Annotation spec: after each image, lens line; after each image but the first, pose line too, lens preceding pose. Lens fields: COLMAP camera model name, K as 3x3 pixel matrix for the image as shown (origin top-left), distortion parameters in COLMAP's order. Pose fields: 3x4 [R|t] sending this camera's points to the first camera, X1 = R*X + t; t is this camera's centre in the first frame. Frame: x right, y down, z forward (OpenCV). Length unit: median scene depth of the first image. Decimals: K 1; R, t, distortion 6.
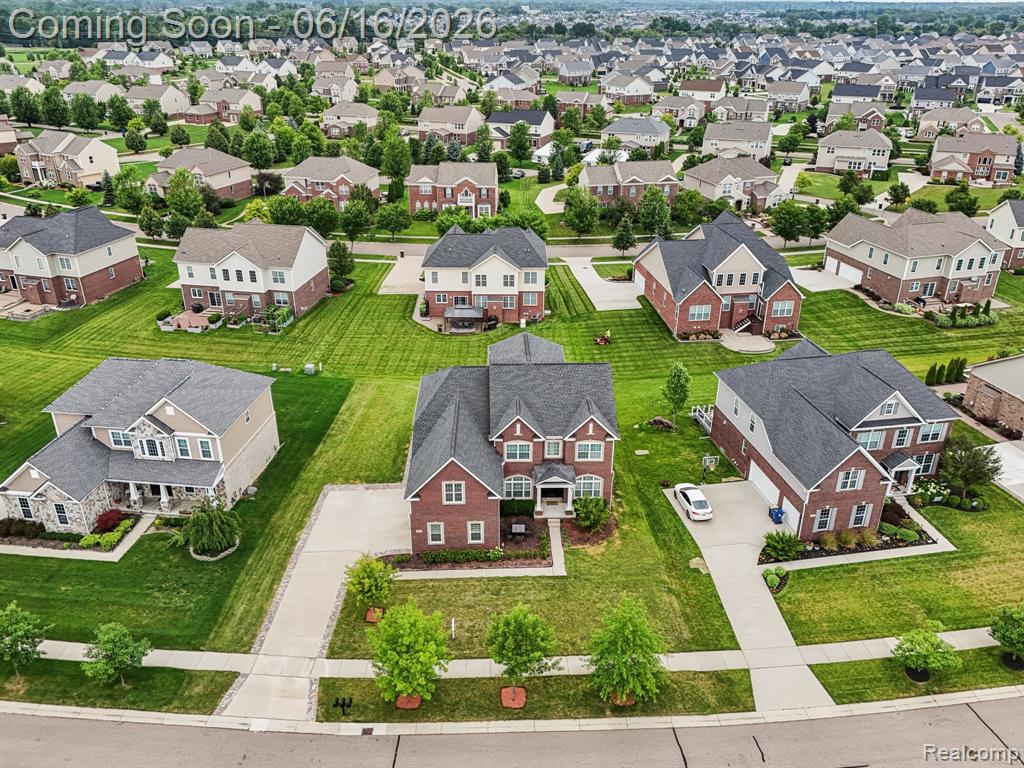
lens RADIAL K [[777.0, 0, 516.2], [0, 777.0, 379.3], [0, 0, 1]] dist [0.080802, -0.116337]
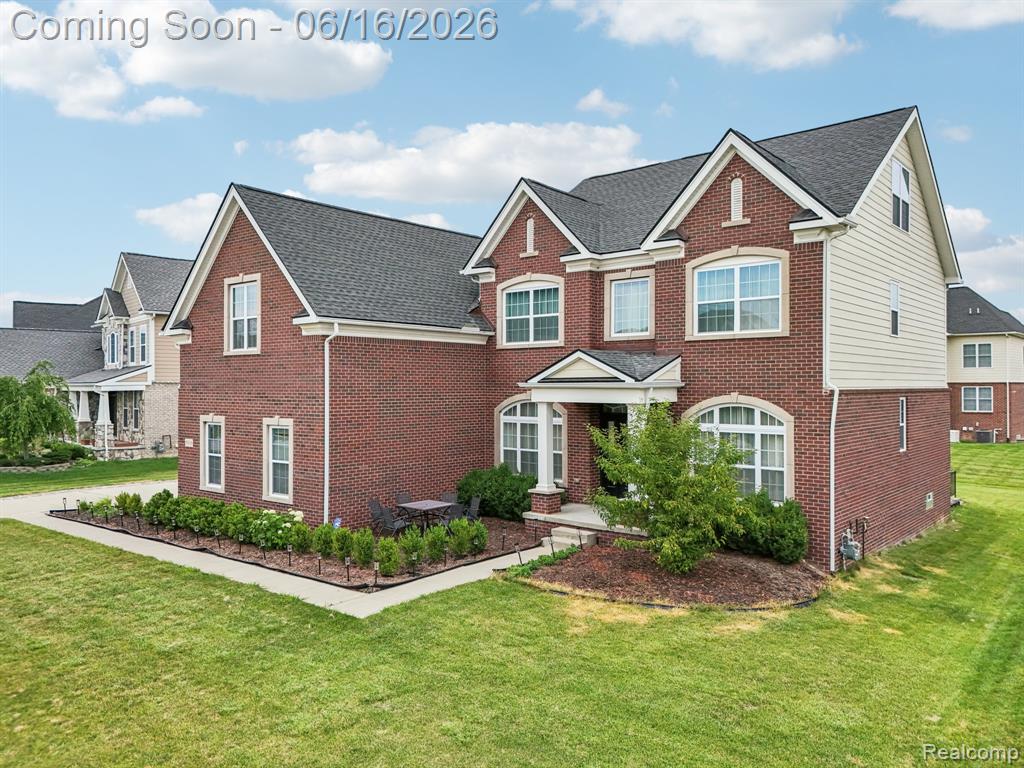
lens RADIAL K [[759.6, 0, 512.0], [0, 759.6, 384.0], [0, 0, 1]] dist [0.011239, 0.002701]
pose [[0.741950, -0.011875, -0.670350, 0.211654], [-0.284770, 0.899591, -0.331122, 0.227803], [0.606973, 0.436571, 0.664070, 0.784716]]
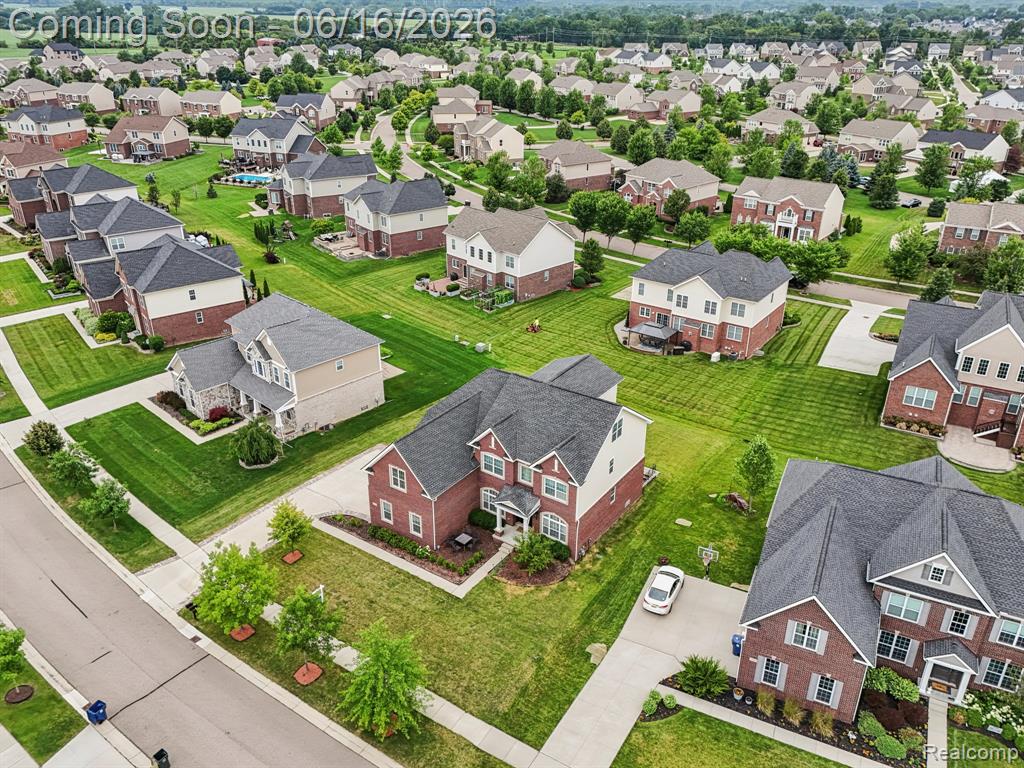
lens RADIAL K [[777.0, 0, 516.2], [0, 777.0, 379.3], [0, 0, 1]] dist [0.080802, -0.116337]
pose [[0.803207, 0.255400, -0.538173, 0.516856], [-0.257179, 0.963569, 0.073448, -0.088565], [0.537325, 0.079412, 0.839628, 0.187892]]
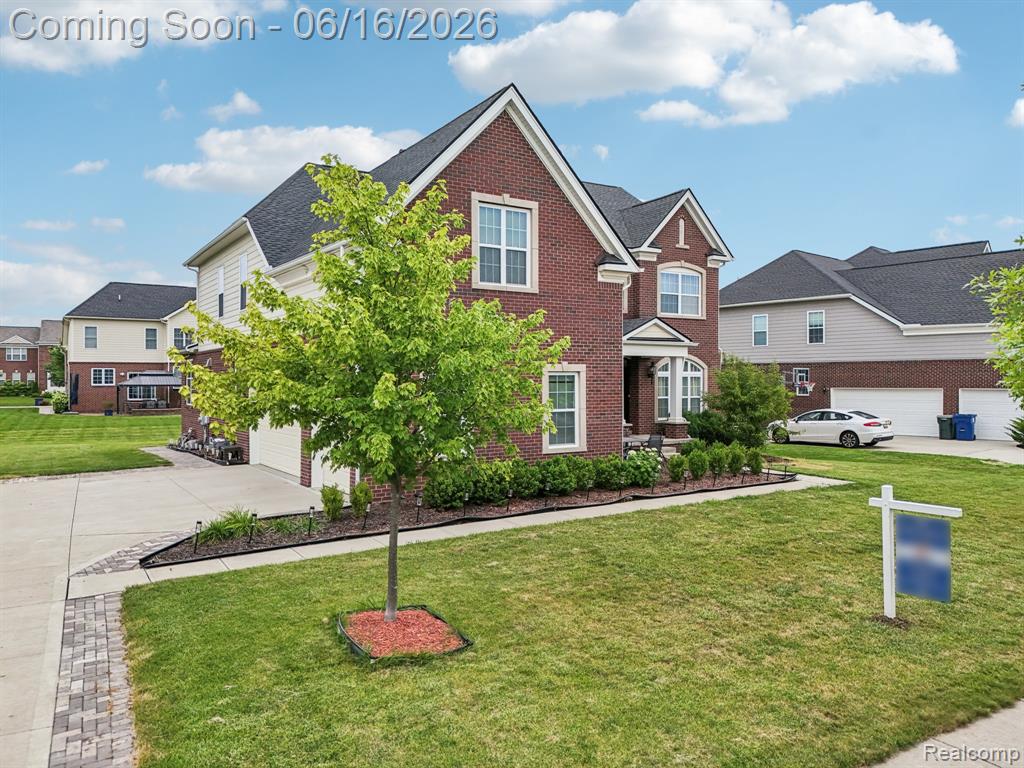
lens RADIAL K [[758.4, 0, 511.8], [0, 758.4, 375.6], [0, 0, 1]] dist [0.080705, -0.102025]
pose [[0.861559, -0.004318, 0.507638, -0.202684], [0.224530, 0.900082, -0.373415, 0.270354], [-0.455304, 0.435700, 0.776443, 0.727113]]
